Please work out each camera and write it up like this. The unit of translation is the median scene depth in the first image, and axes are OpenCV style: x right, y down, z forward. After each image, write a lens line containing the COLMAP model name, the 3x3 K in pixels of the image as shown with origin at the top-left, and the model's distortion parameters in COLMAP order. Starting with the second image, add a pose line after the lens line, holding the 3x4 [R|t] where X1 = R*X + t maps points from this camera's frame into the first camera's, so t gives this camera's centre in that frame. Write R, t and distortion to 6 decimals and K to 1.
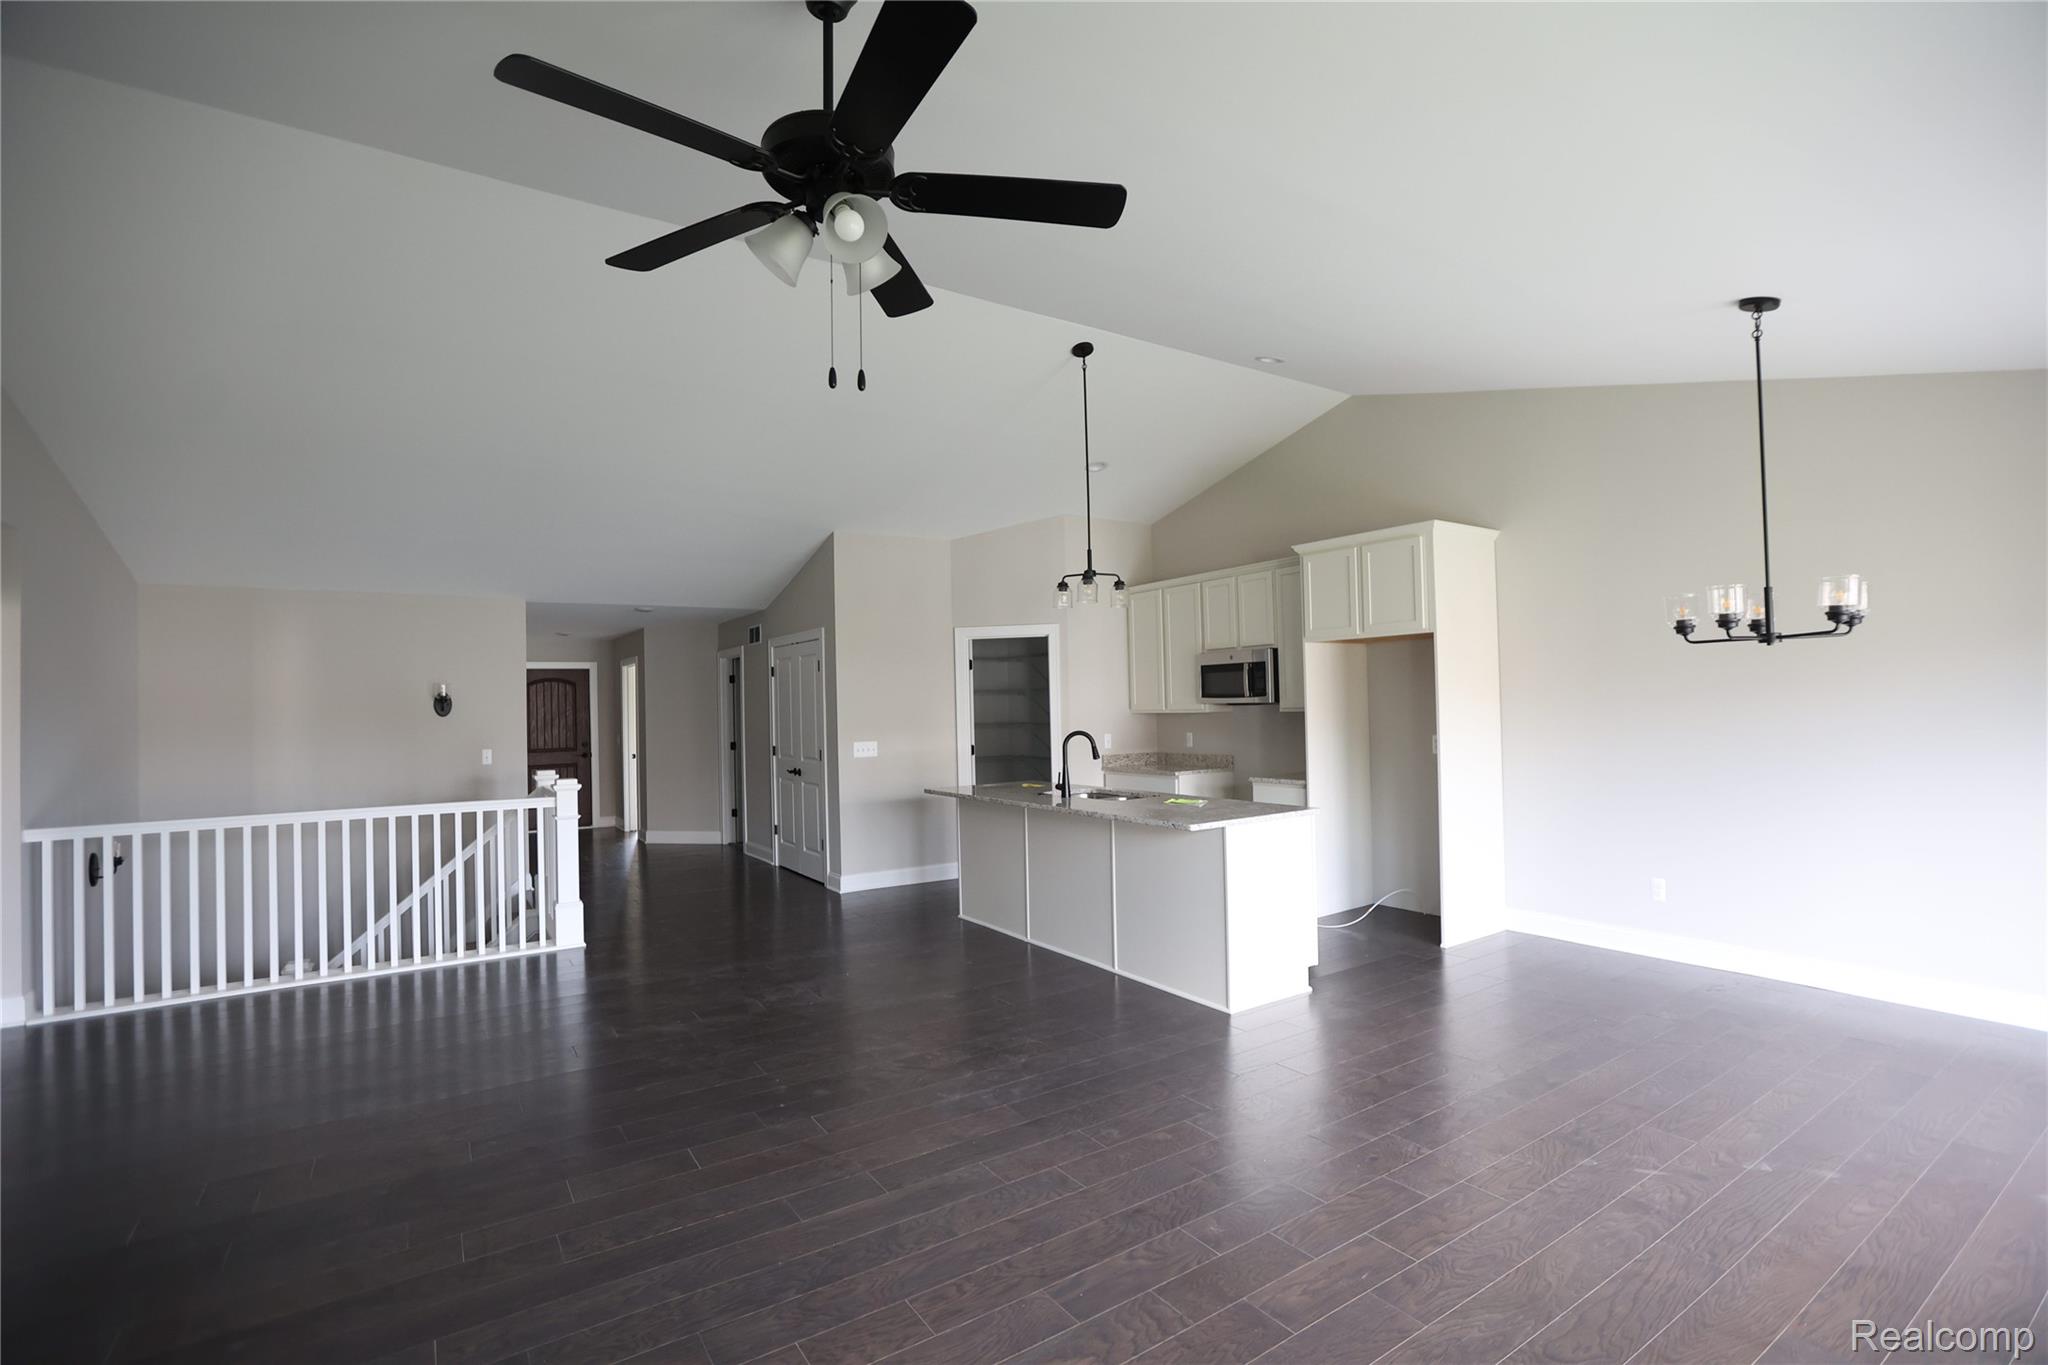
lens RADIAL K [[937.8, 0, 1024.5], [0, 937.8, 683.1], [0, 0, 1]] dist [-0.061560, 0.025517]
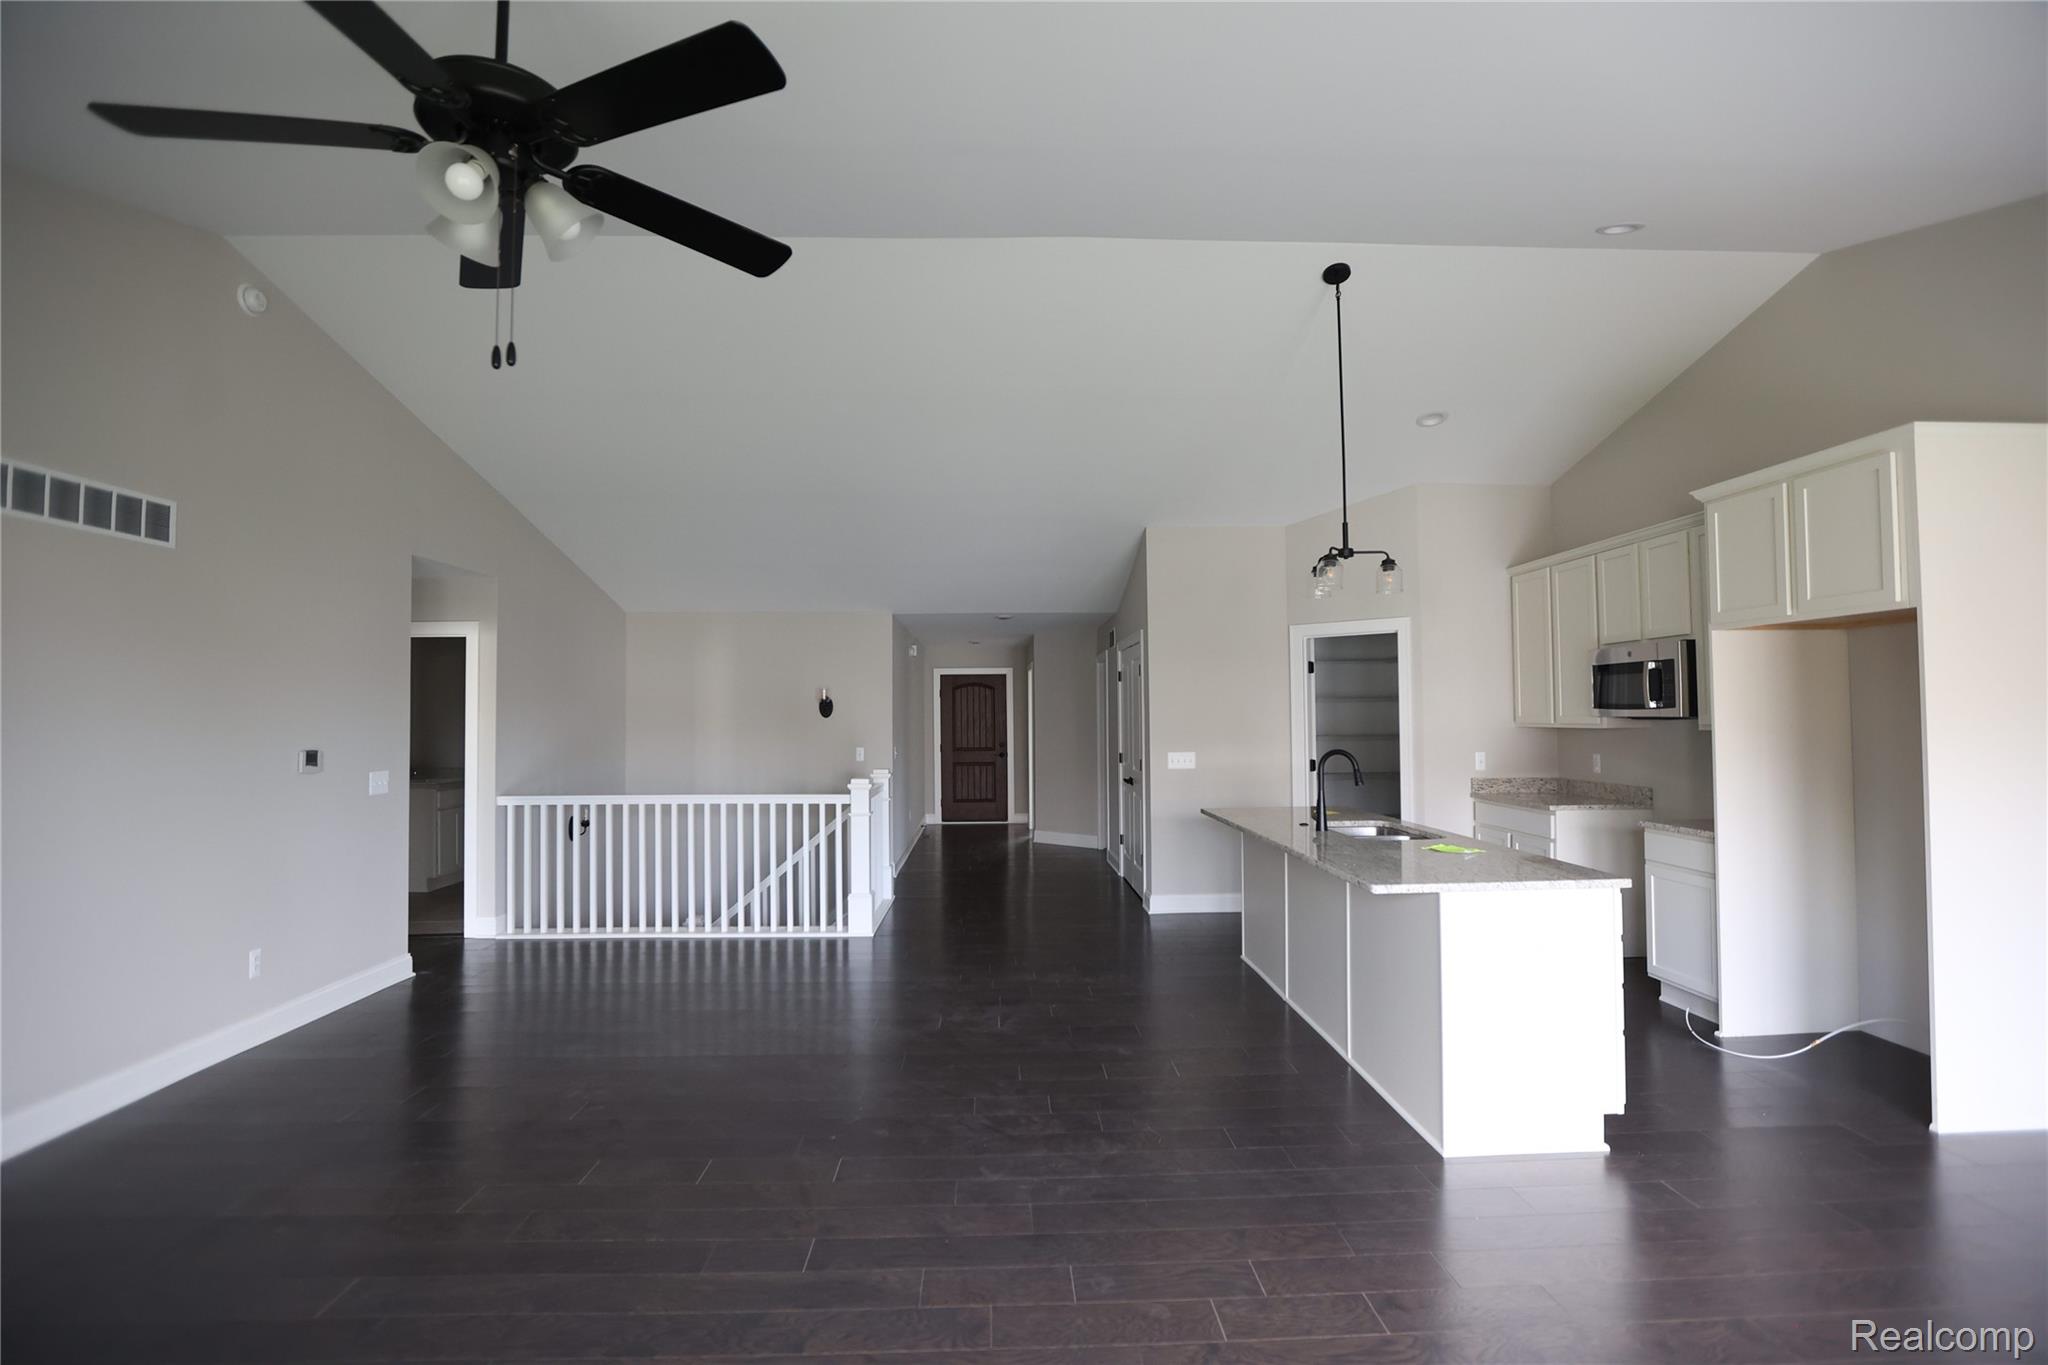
lens RADIAL K [[935.2, 0, 1025.1], [0, 935.2, 684.4], [0, 0, 1]] dist [-0.054842, 0.025427]
pose [[0.851486, -0.002060, -0.524373, 0.205430], [0.001154, 0.999997, -0.002054, -0.002736], [0.524376, 0.001144, 0.851486, 0.151212]]
